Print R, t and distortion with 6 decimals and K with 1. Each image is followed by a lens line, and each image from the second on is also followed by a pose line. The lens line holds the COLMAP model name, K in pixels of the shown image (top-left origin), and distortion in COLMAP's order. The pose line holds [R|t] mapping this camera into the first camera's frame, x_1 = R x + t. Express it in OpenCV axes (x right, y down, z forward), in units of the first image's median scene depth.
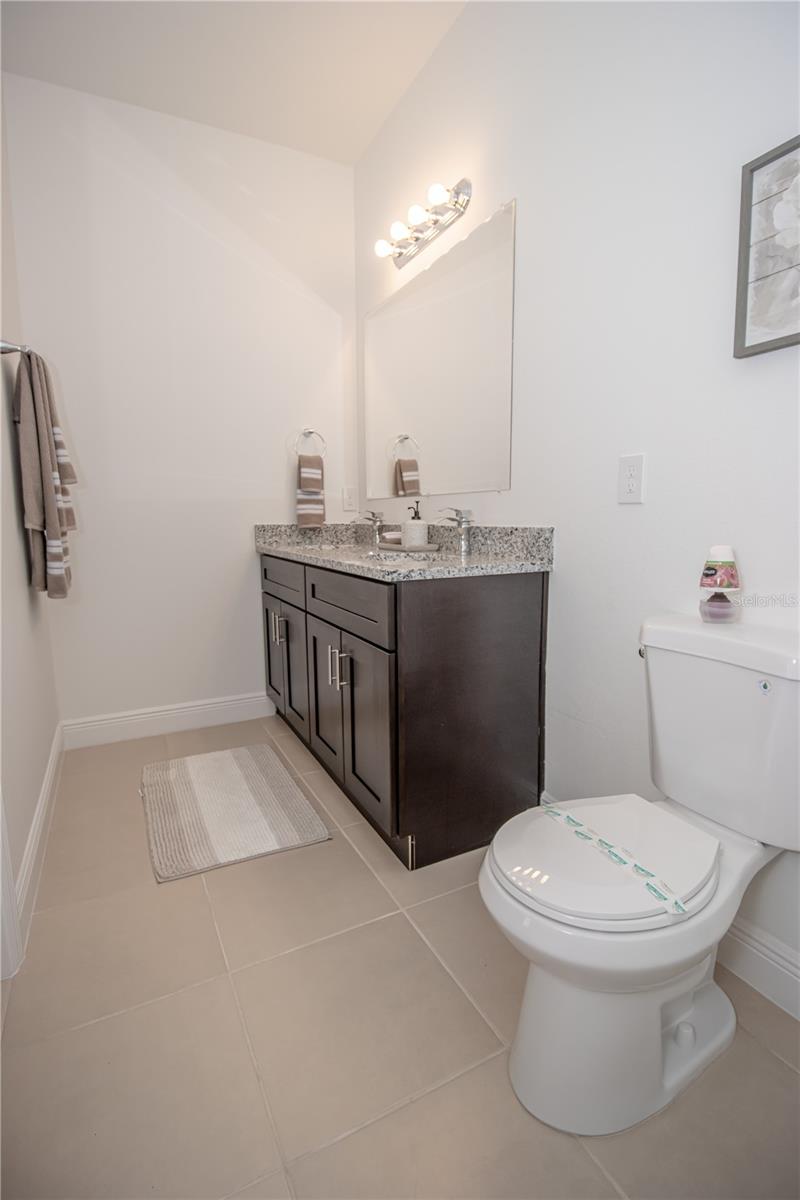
lens RADIAL K [[561.1, 0, 404.3], [0, 561.1, 602.8], [0, 0, 1]] dist [-0.000648, -0.013235]
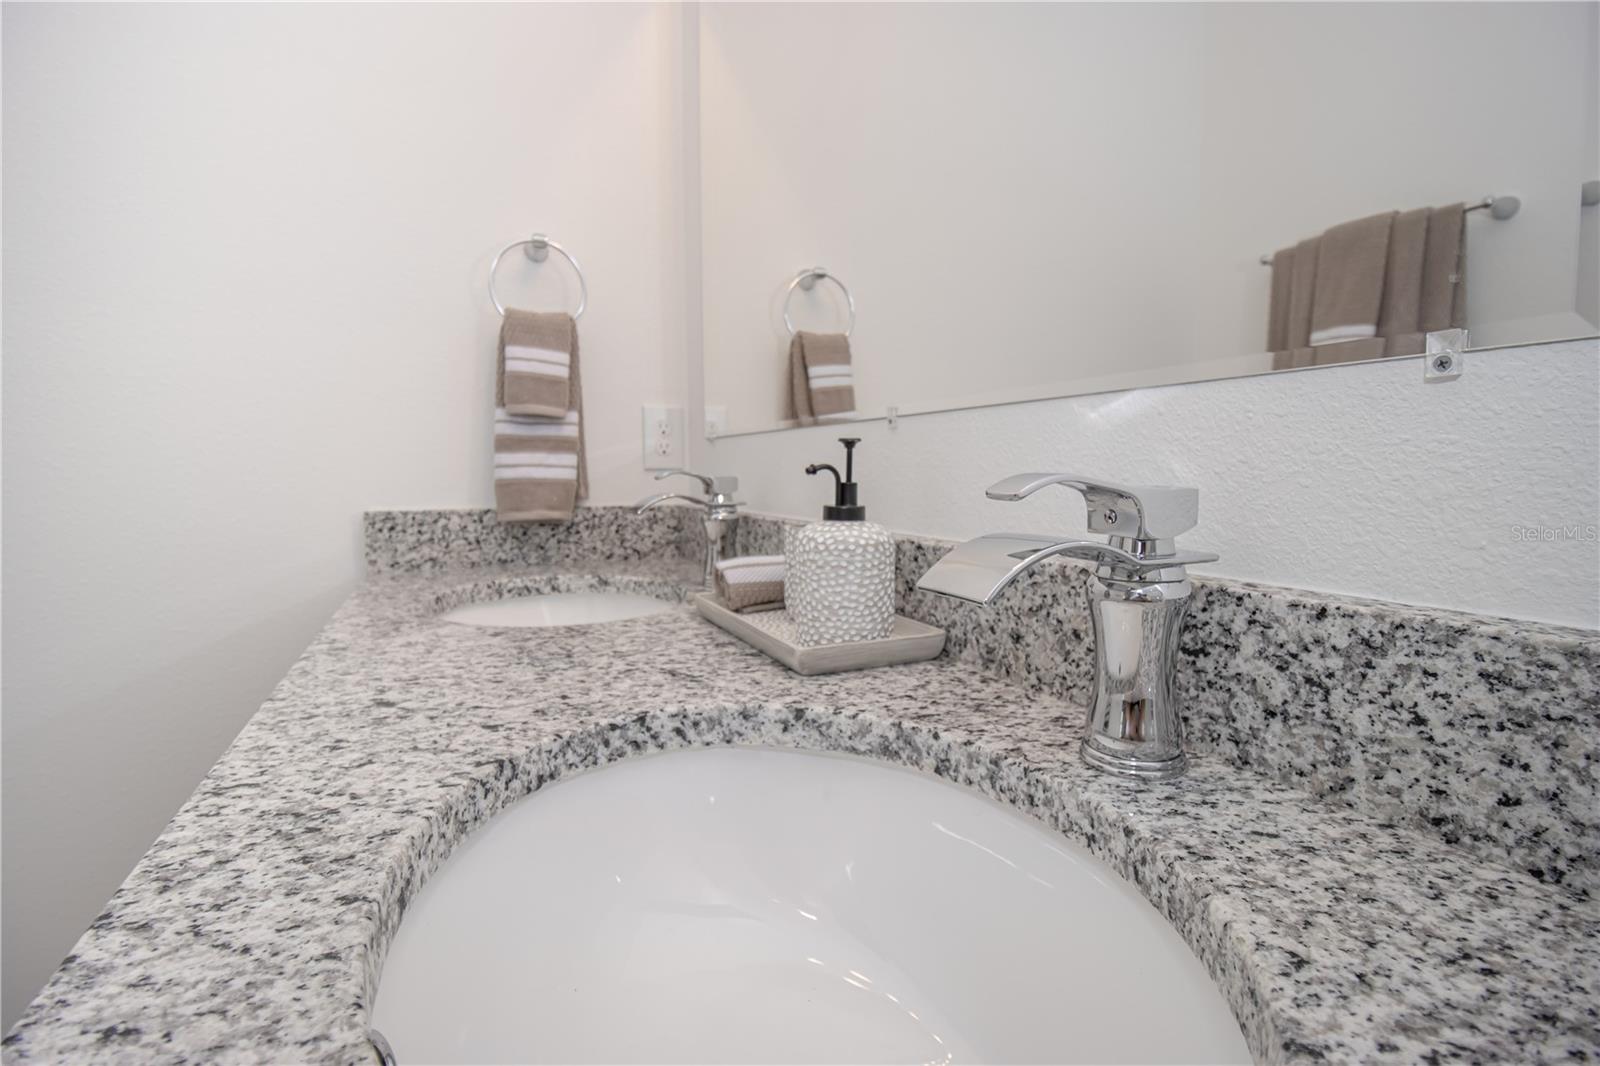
lens RADIAL K [[748.2, 0, 805.1], [0, 748.2, 535.3], [0, 0, 1]] dist [-0.000648, -0.013235]
pose [[0.999398, 0.004879, -0.034334, 0.014858], [-0.007018, 0.998024, -0.062446, -0.115493], [0.033962, 0.062649, 0.997458, 0.656882]]
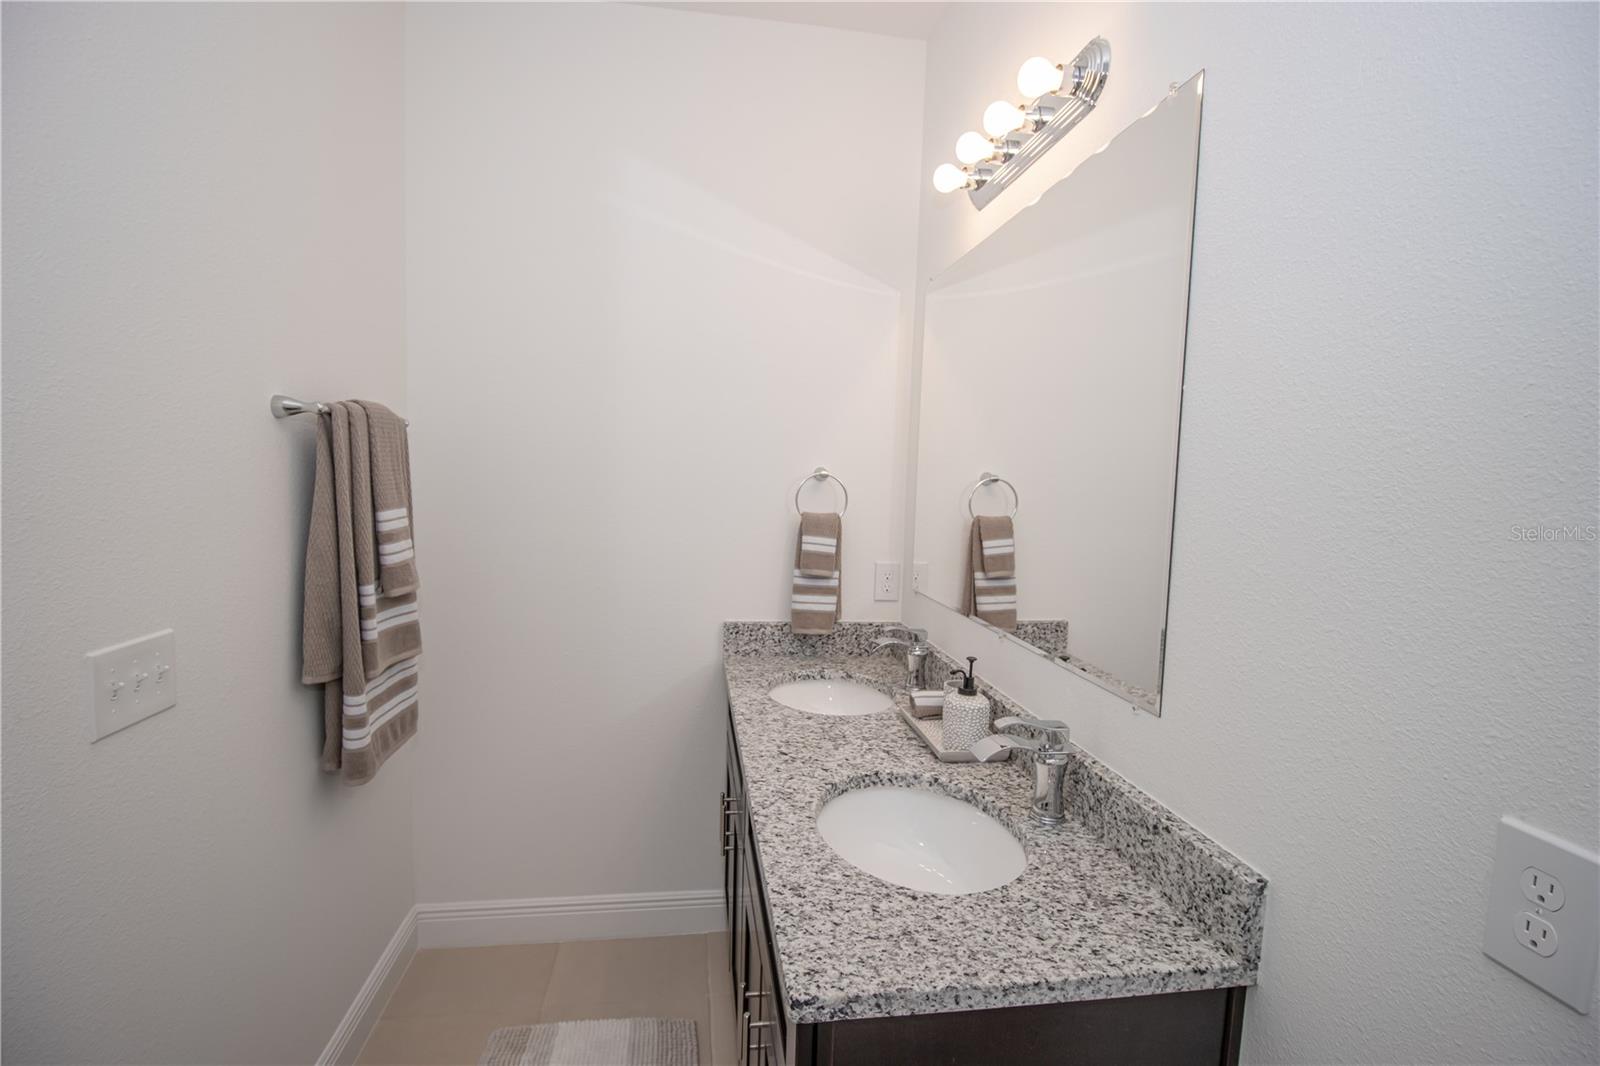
lens RADIAL K [[748.2, 0, 790.3], [0, 748.2, 540.1], [0, 0, 1]] dist [-0.000648, -0.013235]
pose [[0.942212, 0.060967, -0.329422, 0.079727], [-0.083534, 0.994998, -0.054777, -0.221633], [0.324435, 0.079130, 0.942592, 0.279560]]
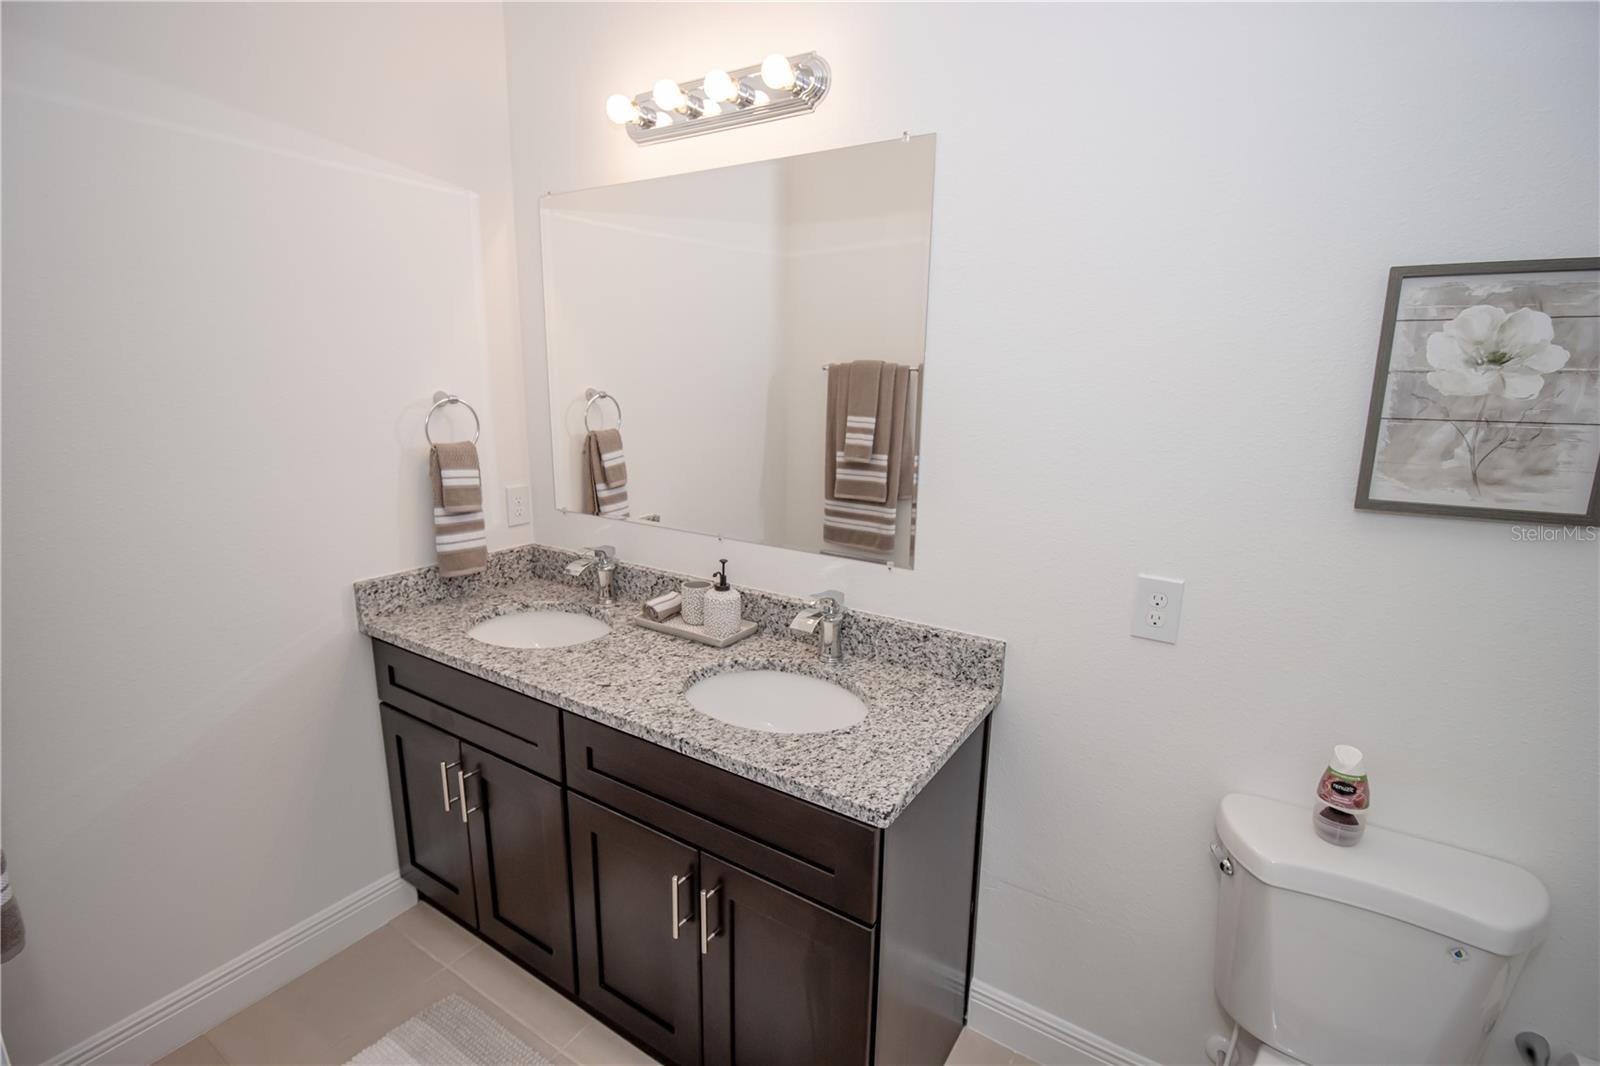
lens RADIAL K [[748.2, 0, 798.5], [0, 748.2, 540.2], [0, 0, 1]] dist [-0.000648, -0.013235]
pose [[0.867476, -0.094252, 0.488470, -0.284592], [0.055714, 0.994118, 0.092877, -0.257090], [-0.494350, -0.053354, 0.867624, 0.232317]]
